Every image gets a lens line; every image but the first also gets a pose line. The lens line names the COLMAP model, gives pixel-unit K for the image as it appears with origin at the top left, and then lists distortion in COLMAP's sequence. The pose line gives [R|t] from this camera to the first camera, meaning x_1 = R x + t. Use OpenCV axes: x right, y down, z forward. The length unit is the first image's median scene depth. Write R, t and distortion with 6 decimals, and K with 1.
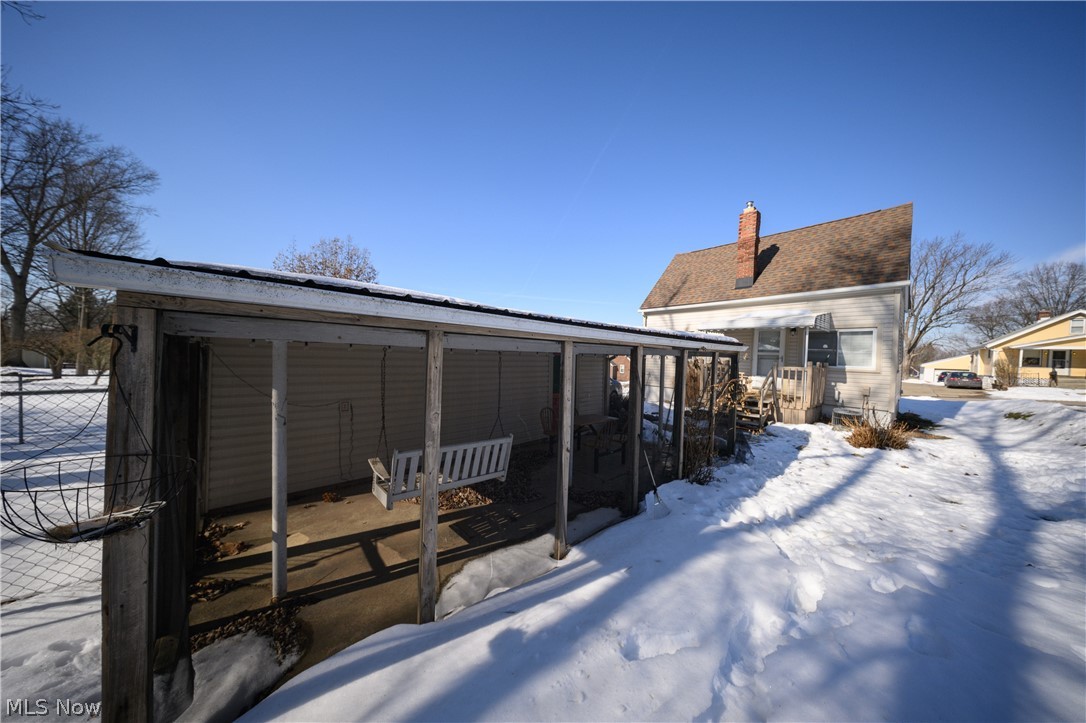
lens RADIAL K [[321.7, 0, 543.0], [0, 321.7, 361.5], [0, 0, 1]] dist [0.006357, -0.000070]
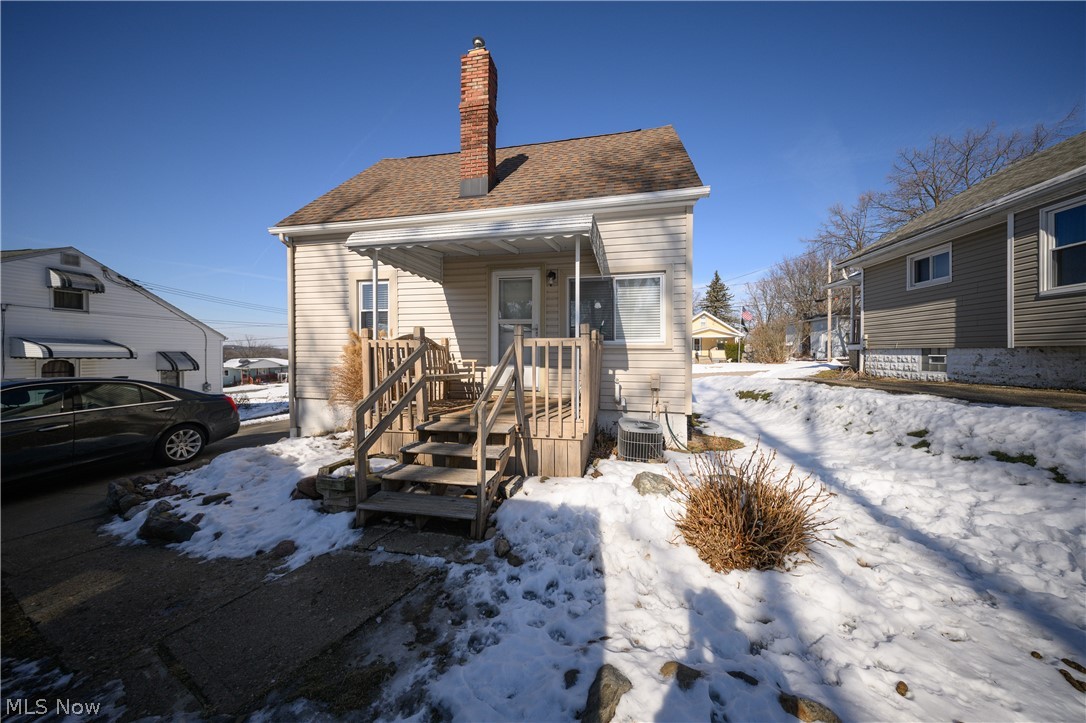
lens RADIAL K [[321.7, 0, 543.0], [0, 321.7, 361.5], [0, 0, 1]] dist [0.006357, -0.000070]
pose [[0.808328, -0.043441, 0.587127, 0.495338], [0.036265, 0.999054, 0.023990, 0.034415], [-0.587614, 0.001900, 0.809139, 0.642219]]
